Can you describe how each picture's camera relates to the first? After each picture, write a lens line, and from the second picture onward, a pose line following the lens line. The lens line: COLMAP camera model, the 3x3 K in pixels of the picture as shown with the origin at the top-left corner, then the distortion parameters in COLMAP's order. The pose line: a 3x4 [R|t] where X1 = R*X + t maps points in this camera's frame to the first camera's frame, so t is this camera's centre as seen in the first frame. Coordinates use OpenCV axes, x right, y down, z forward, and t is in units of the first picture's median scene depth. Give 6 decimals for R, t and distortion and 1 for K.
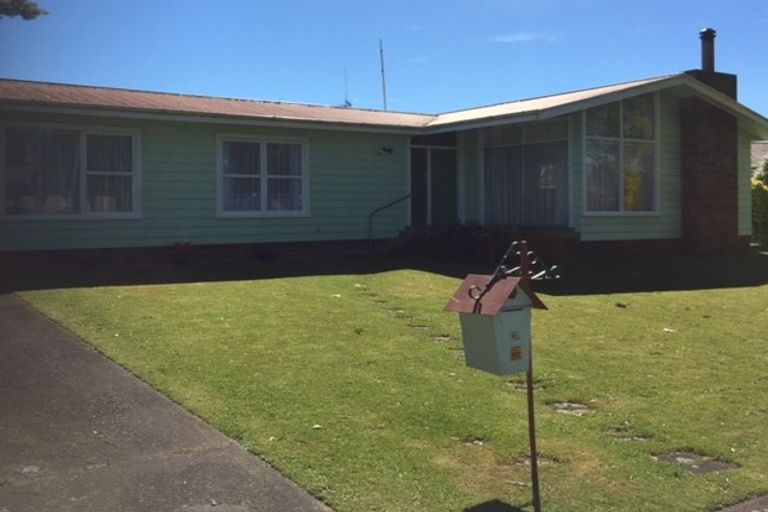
lens RADIAL K [[759.8, 0, 382.5], [0, 759.8, 255.5], [0, 0, 1]] dist [0.087764, 0.000000]
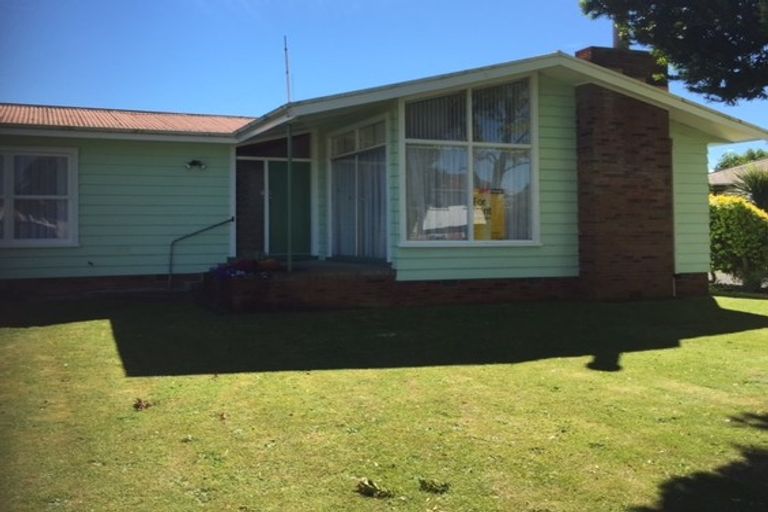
lens RADIAL K [[759.8, 0, 385.2], [0, 759.8, 257.9], [0, 0, 1]] dist [0.087764, 0.000000]
pose [[0.976947, 0.005455, -0.213413, 0.364485], [-0.011003, 0.999631, -0.024818, -0.020353], [0.213199, 0.026594, 0.976647, 0.252781]]
